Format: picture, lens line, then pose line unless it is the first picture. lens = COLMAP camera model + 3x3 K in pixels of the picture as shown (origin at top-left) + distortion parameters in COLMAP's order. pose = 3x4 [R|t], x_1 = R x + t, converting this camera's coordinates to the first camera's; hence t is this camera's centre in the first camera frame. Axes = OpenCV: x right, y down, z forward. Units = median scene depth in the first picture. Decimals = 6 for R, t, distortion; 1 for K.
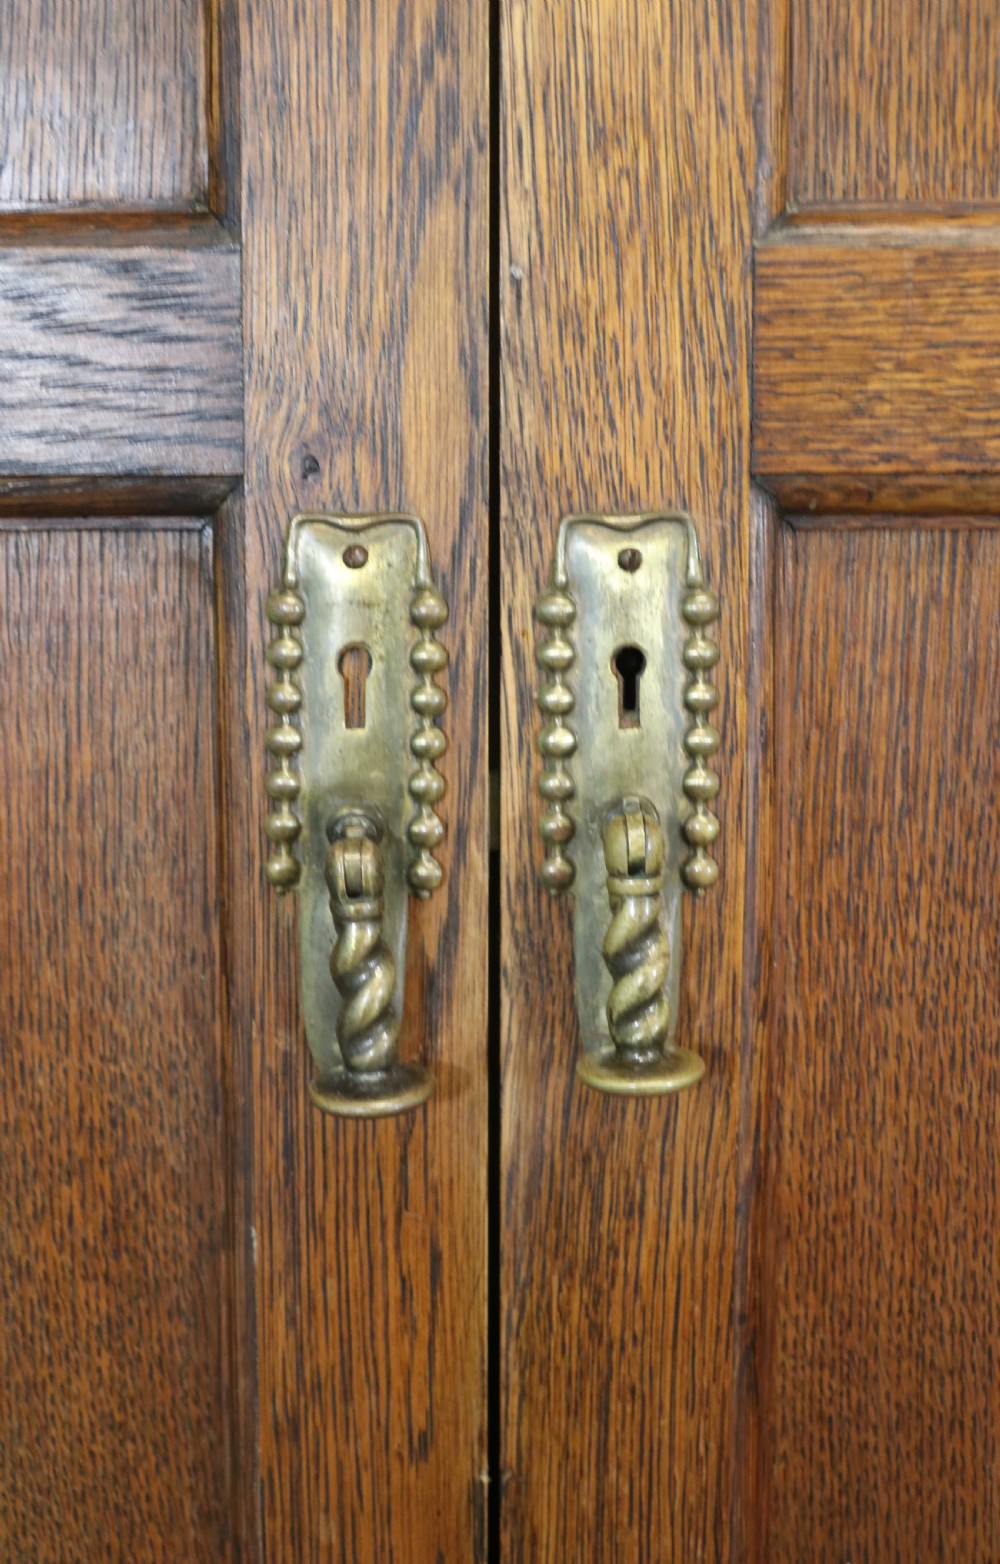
lens RADIAL K [[1802.3, 0, 459.3], [0, 1802.3, 746.7], [0, 0, 1]] dist [-0.067173, 0.082667]
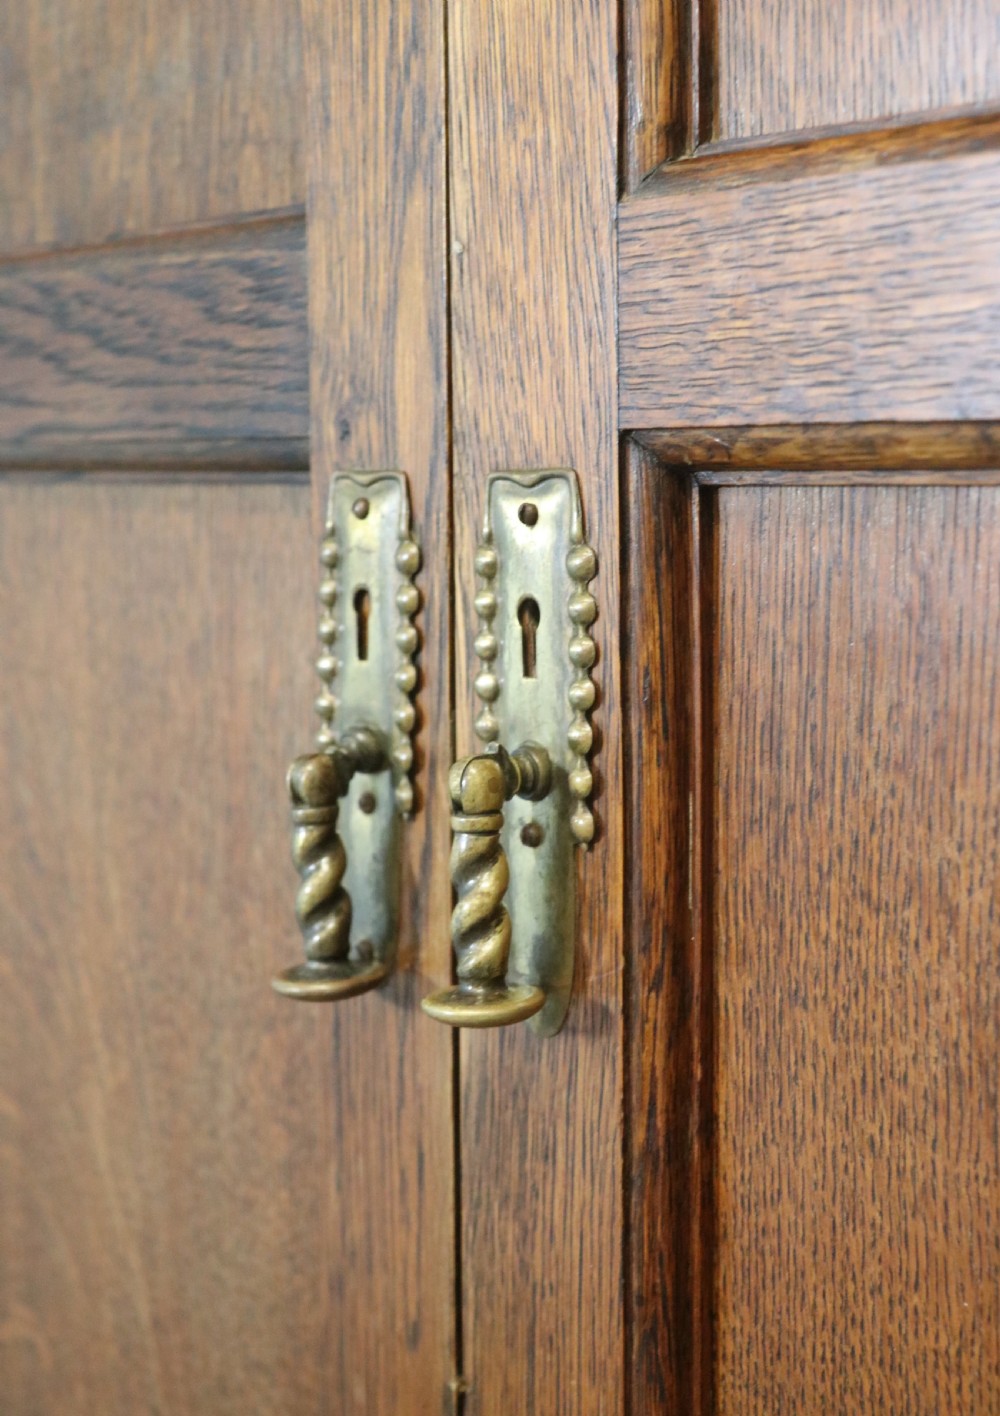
lens RADIAL K [[2094.5, 0, 500.8], [0, 2094.5, 661.9], [0, 0, 1]] dist [-0.000210, -0.041926]
pose [[0.692803, 0.065074, -0.718185, 0.906195], [-0.086318, 0.996243, 0.007001, -0.024788], [0.715942, 0.057142, 0.695817, 0.143635]]
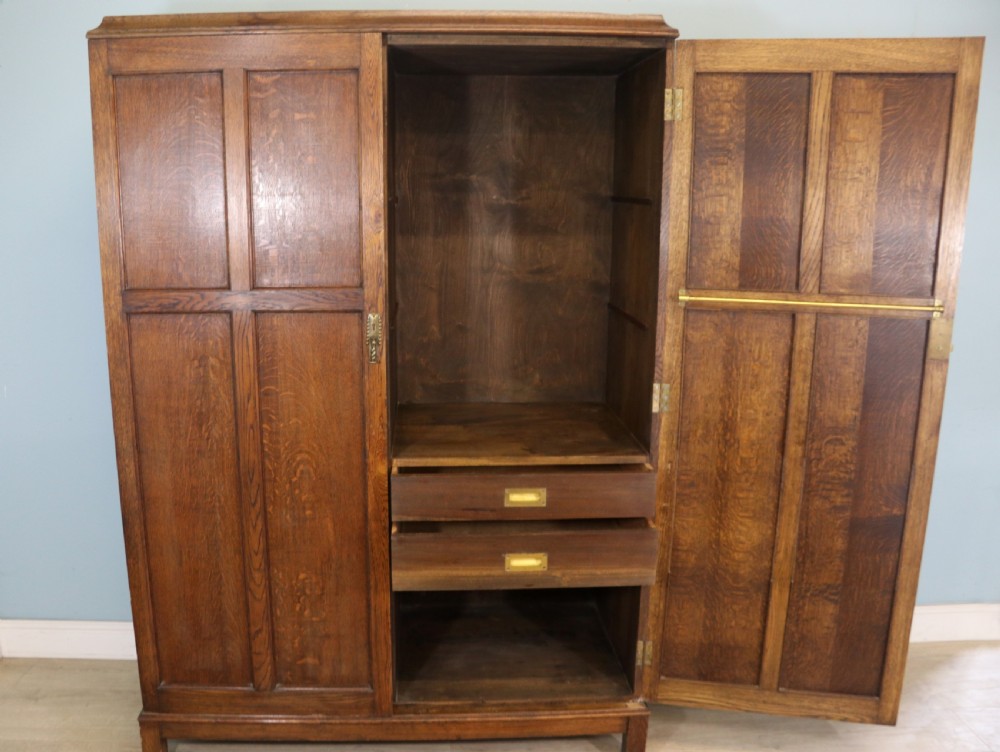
lens RADIAL K [[867.1, 0, 449.4], [0, 867.1, 378.4], [0, 0, 1]] dist [-0.181556, 0.121494]
pose [[0.998823, -0.008188, 0.047817, 0.154627], [0.004027, 0.996246, 0.086478, -0.179931], [-0.048346, -0.086184, 0.995106, -4.455979]]
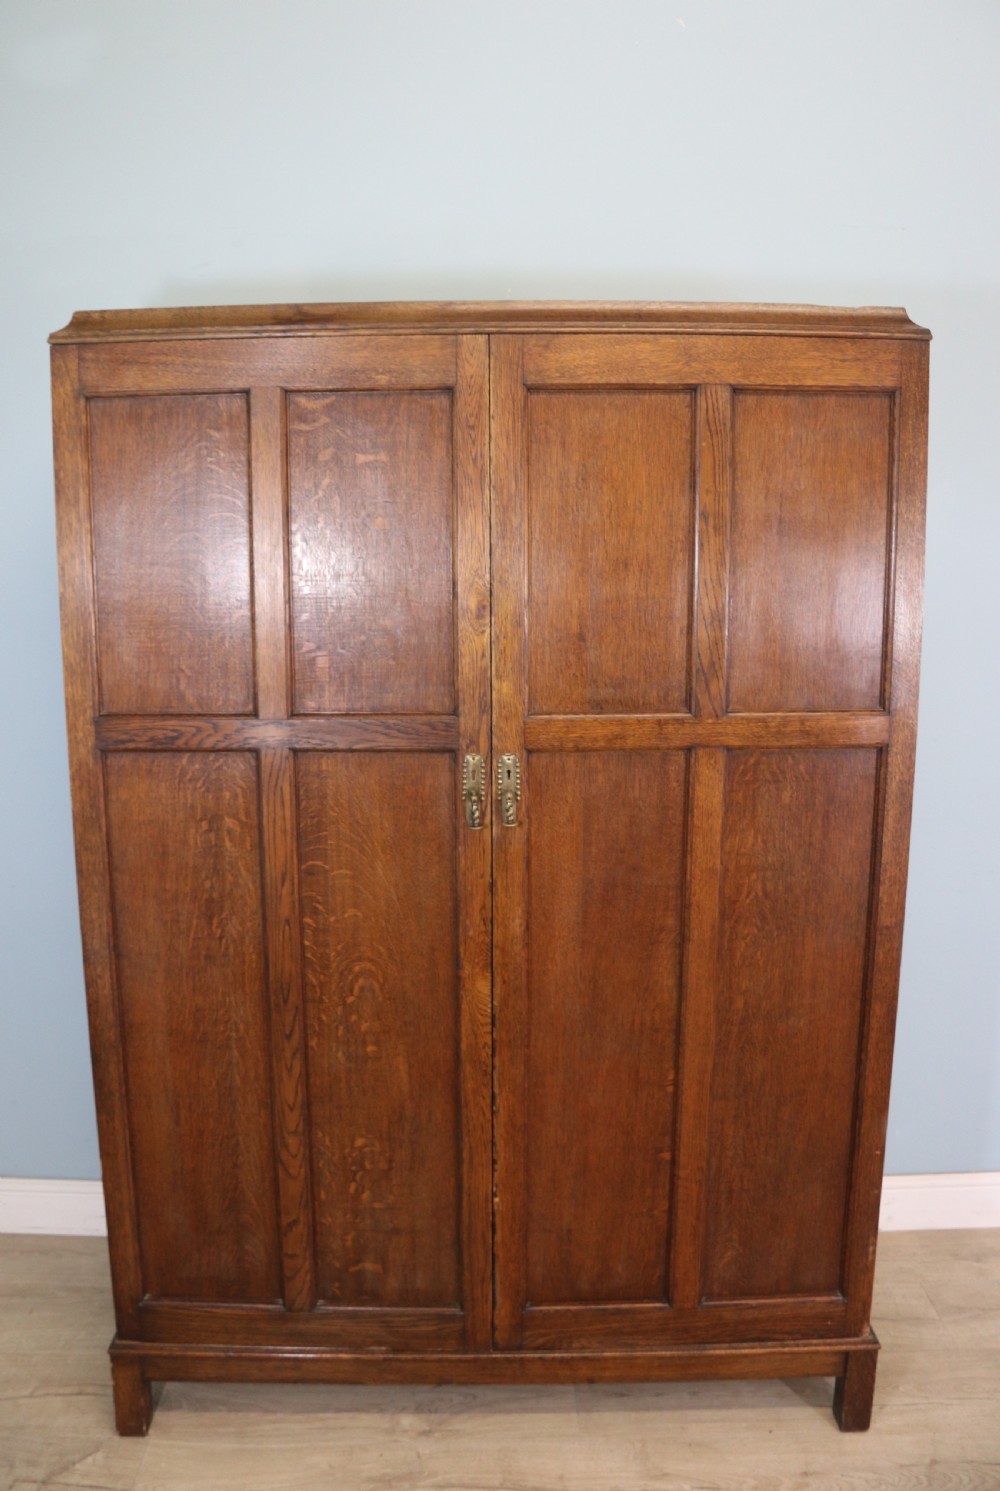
lens RADIAL K [[1173.3, 0, 489.7], [0, 1173.3, 714.2], [0, 0, 1]] dist [-0.183908, 0.119754]
pose [[0.999798, -0.004572, 0.019551, -0.082460], [0.004075, 0.999669, 0.025411, -0.406783], [-0.019661, -0.025326, 0.999486, -3.876186]]
